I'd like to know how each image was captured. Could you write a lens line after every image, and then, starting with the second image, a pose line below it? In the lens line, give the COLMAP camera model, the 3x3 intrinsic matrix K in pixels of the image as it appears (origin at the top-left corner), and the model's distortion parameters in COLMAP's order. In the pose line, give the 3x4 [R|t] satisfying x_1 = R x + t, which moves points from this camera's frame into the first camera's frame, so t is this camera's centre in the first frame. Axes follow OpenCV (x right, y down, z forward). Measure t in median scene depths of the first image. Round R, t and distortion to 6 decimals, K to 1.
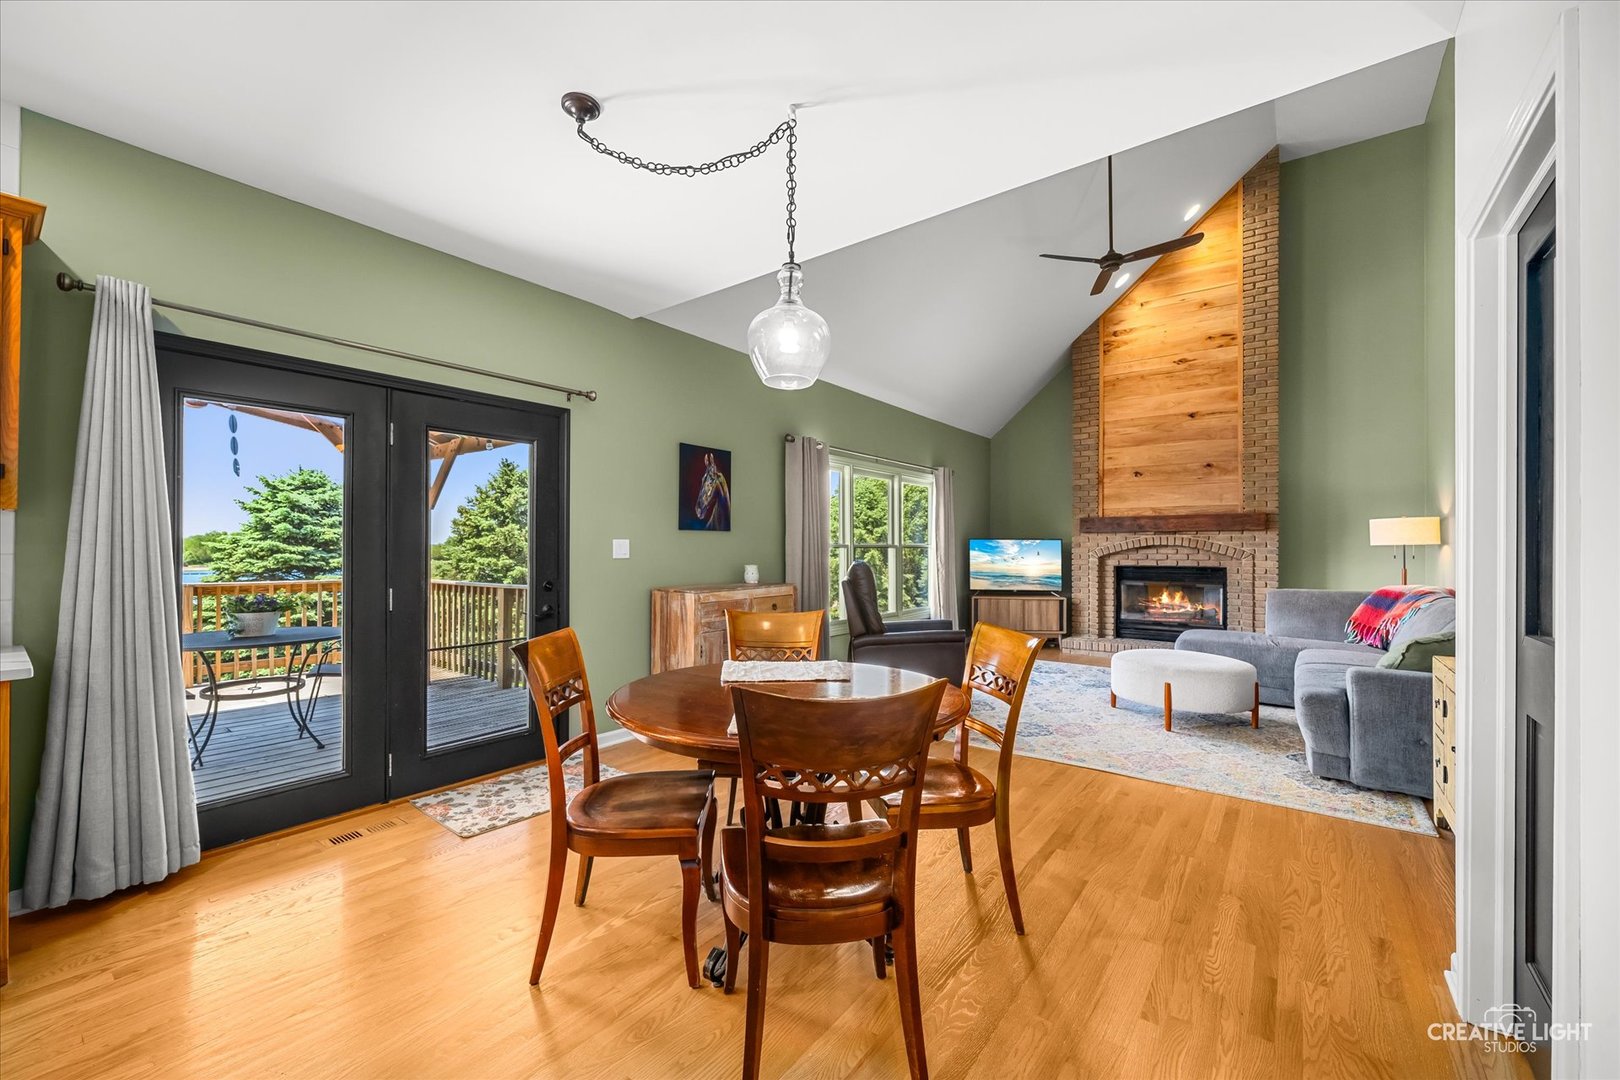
lens RADIAL K [[653.4, 0, 787.5], [0, 653.4, 547.1], [0, 0, 1]] dist [-0.001511, 0.000001]
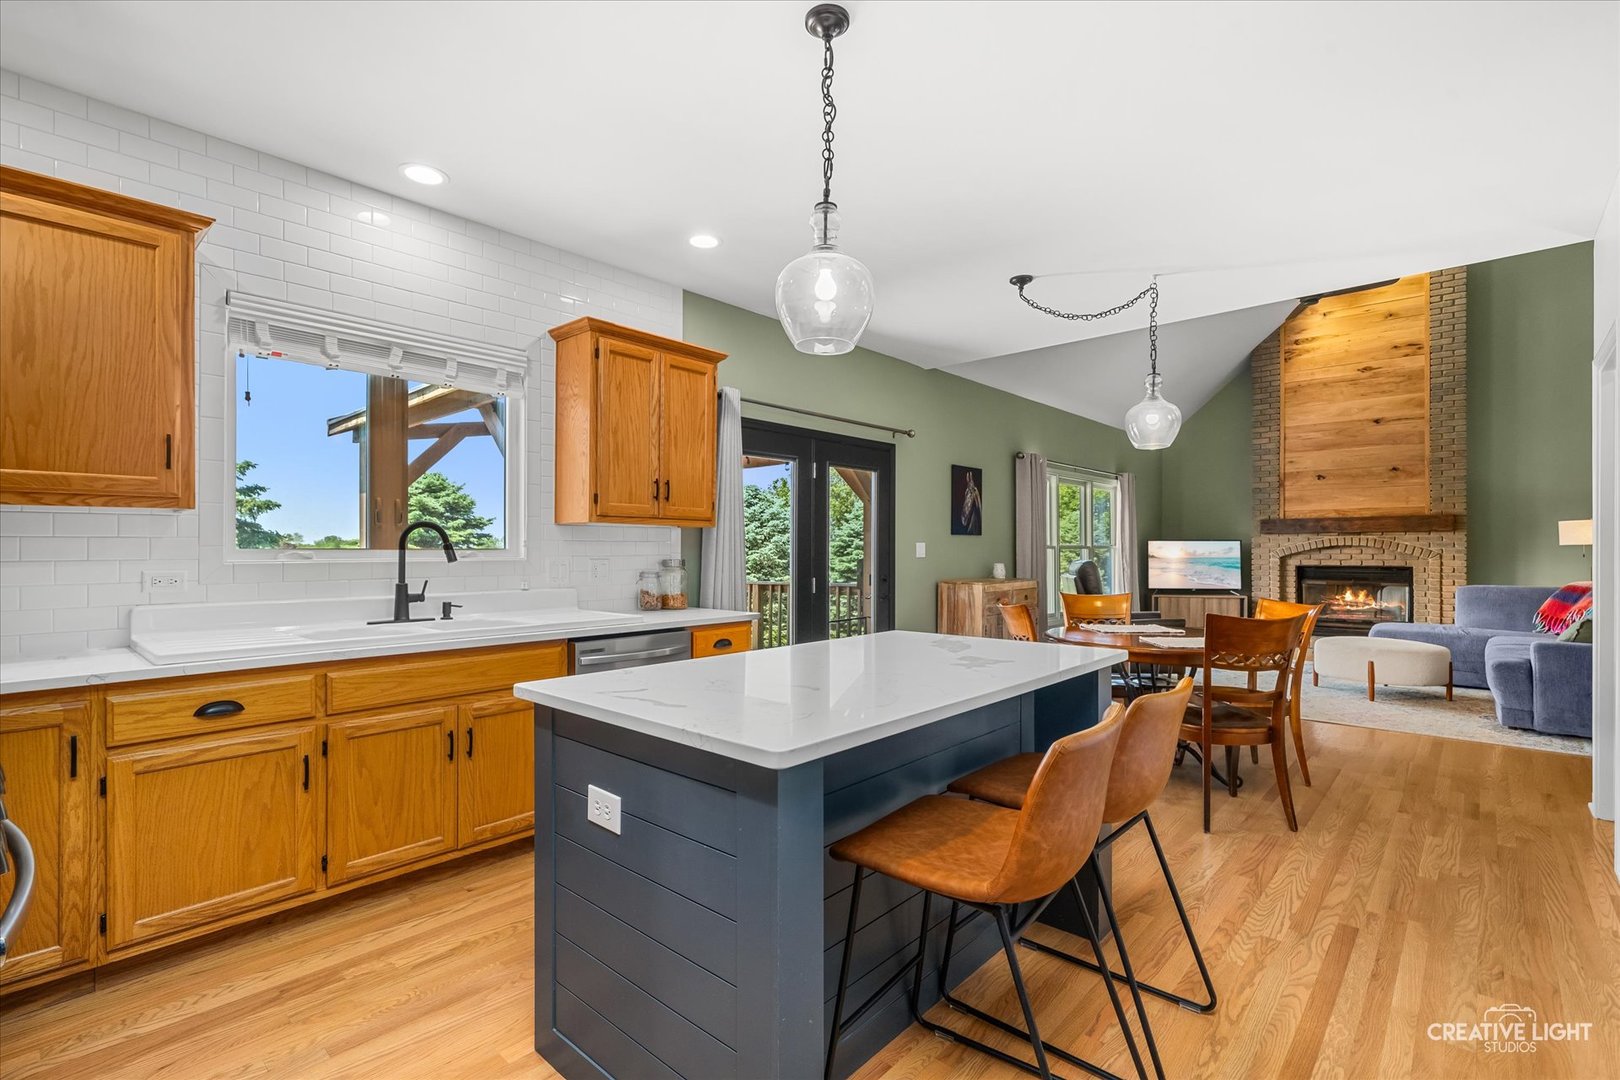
lens RADIAL K [[736.2, 0, 802.7], [0, 736.2, 549.2], [0, 0, 1]] dist [0.001257, 0.000387]
pose [[0.996673, -0.002682, -0.081461, -0.210555], [0.002765, 0.999996, 0.000911, -0.000444], [0.081458, -0.001133, 0.996676, -0.262294]]
